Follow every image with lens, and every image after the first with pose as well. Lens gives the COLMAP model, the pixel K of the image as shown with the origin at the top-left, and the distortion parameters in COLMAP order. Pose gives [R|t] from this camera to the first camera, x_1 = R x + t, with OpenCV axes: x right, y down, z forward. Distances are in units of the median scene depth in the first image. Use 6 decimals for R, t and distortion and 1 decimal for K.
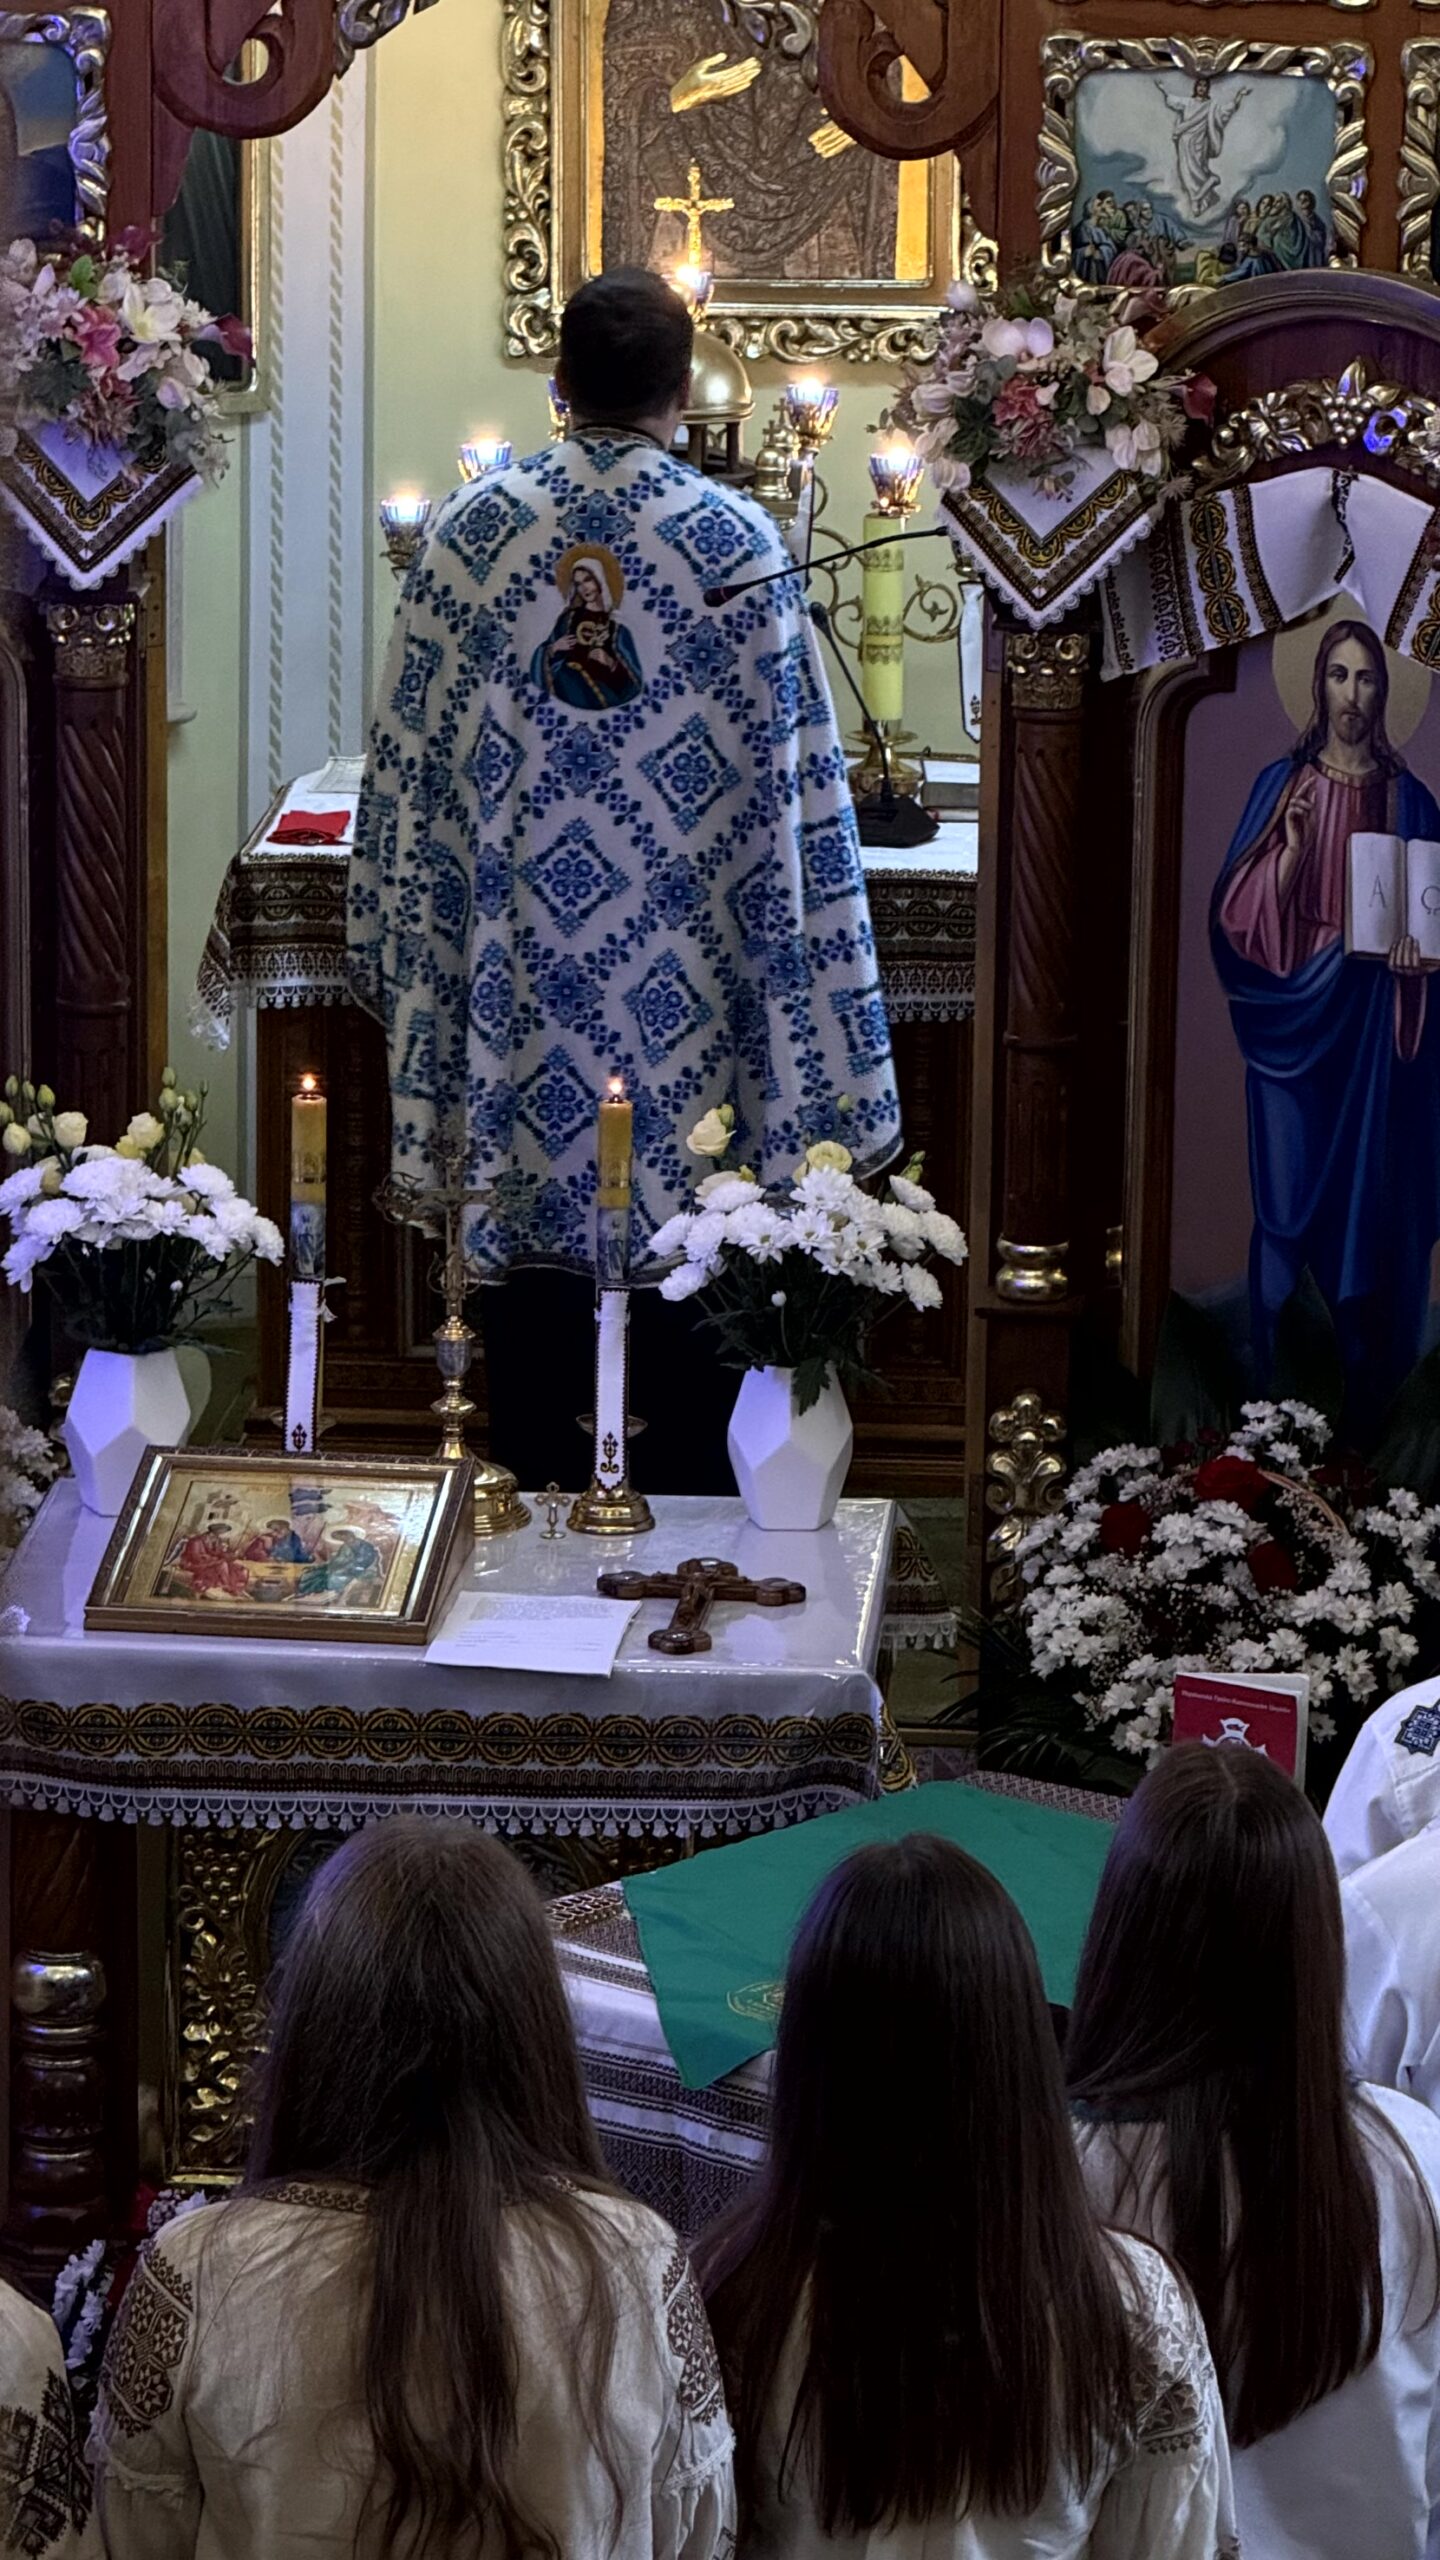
lens RADIAL K [[9253.3, 0, 720.0], [0, 9253.3, 1280.0], [0, 0, 1]] dist [0.333291, -1.397292]
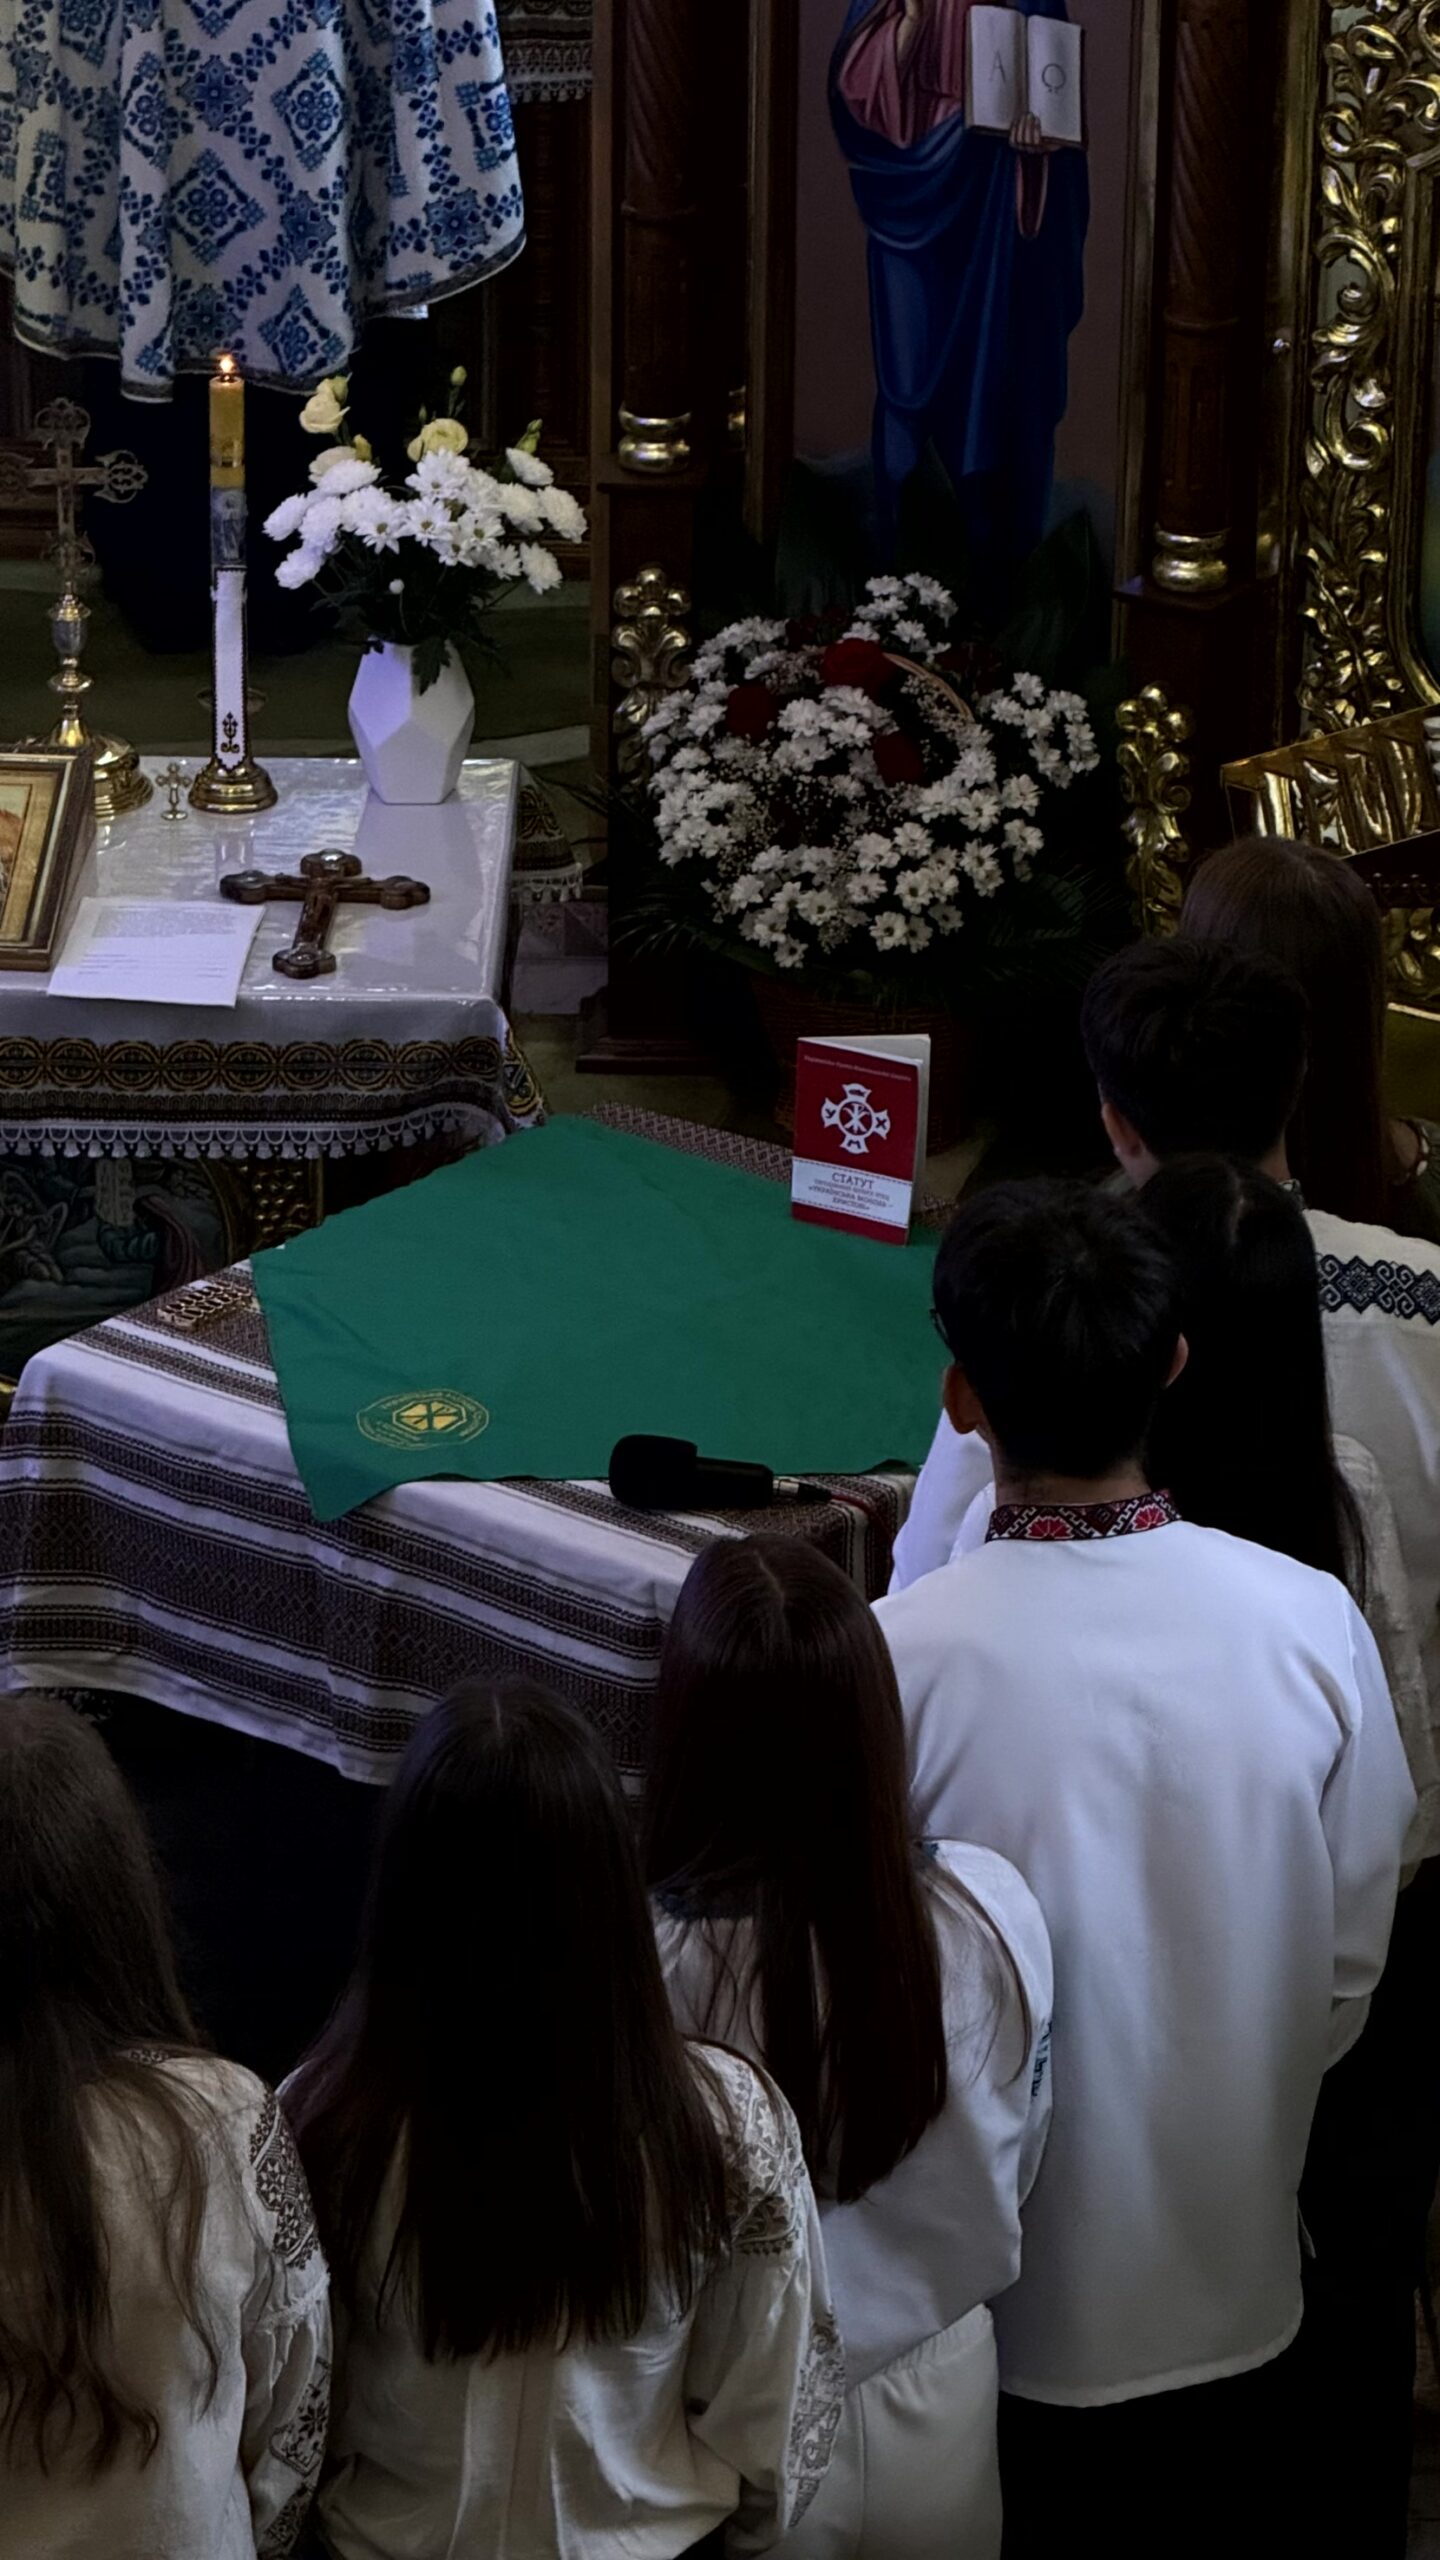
lens RADIAL K [[9253.3, 0, 720.0], [0, 9253.3, 1280.0], [0, 0, 1]] dist [0.333291, -1.397292]
pose [[0.999166, -0.021029, 0.035010, 0.004209], [0.014503, 0.984072, 0.177178, -0.091163], [-0.038178, -0.176523, 0.983556, 0.007395]]
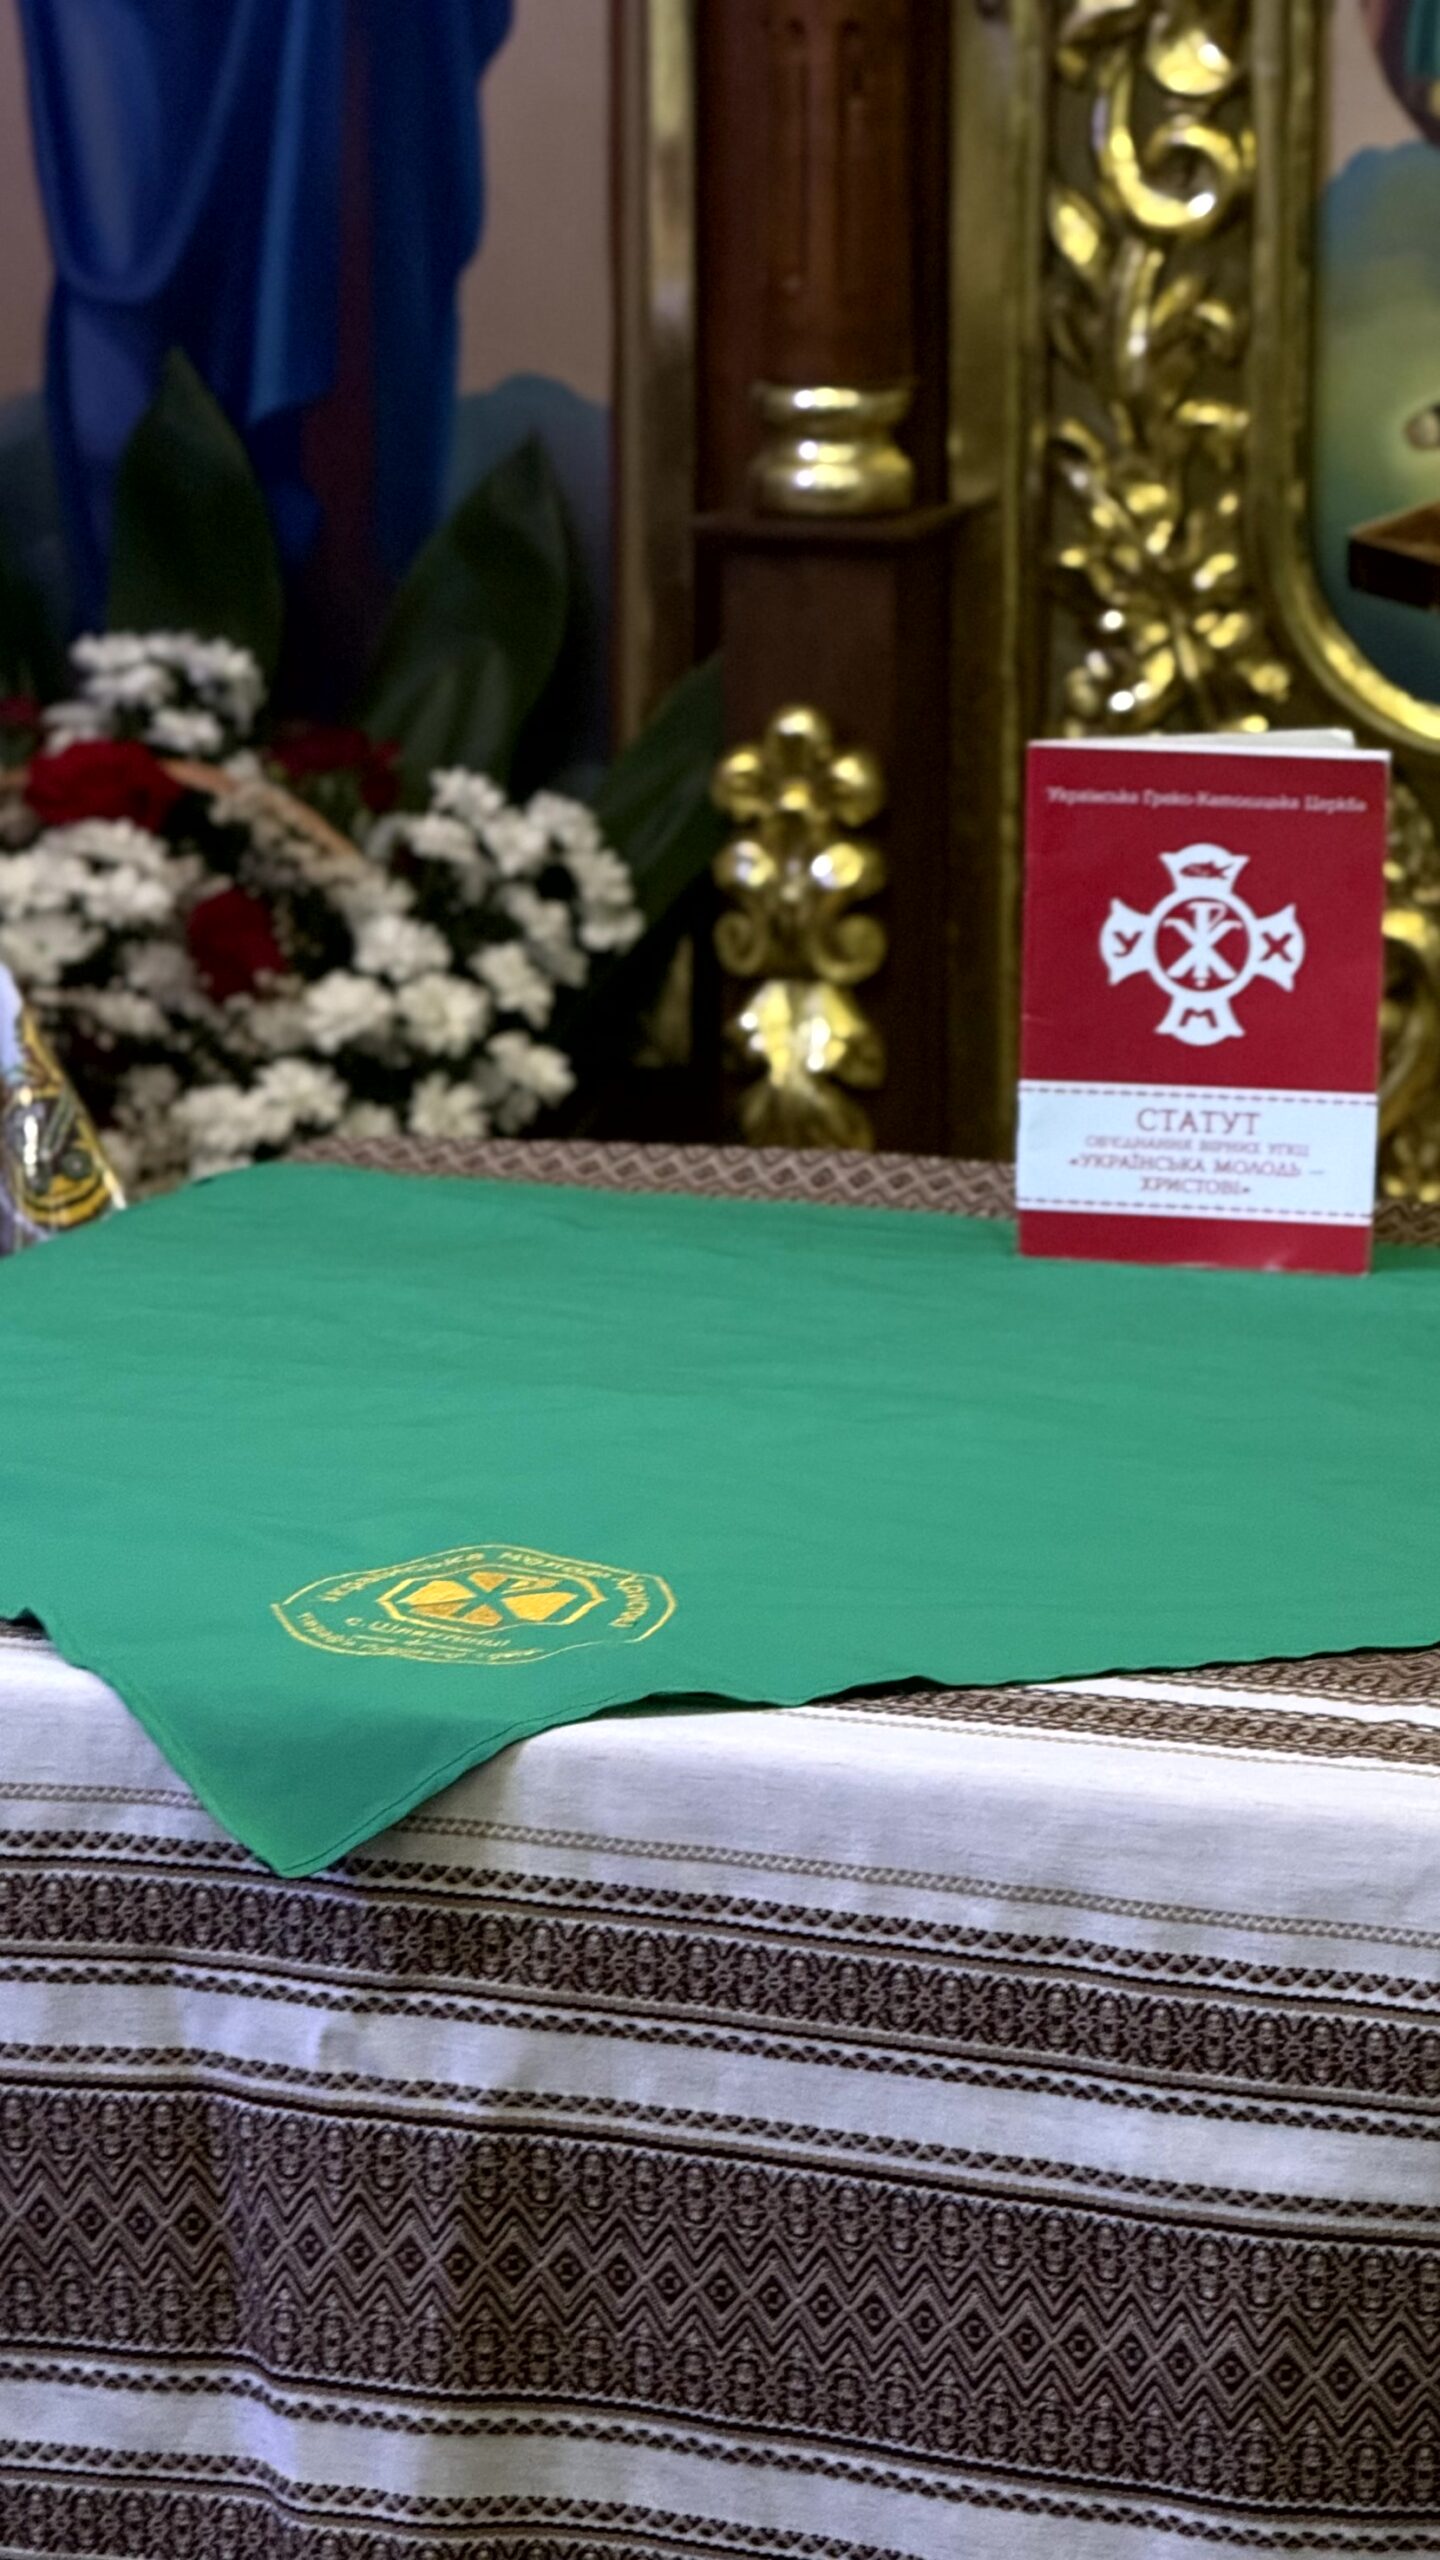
lens RADIAL K [[9253.3, 0, 720.0], [0, 9253.3, 1280.0], [0, 0, 1]] dist [0.333291, -1.397292]
pose [[0.946691, -0.081550, 0.311651, -0.067095], [0.088887, 0.995998, -0.009384, 0.055165], [-0.309639, 0.036585, 0.950150, 0.540215]]
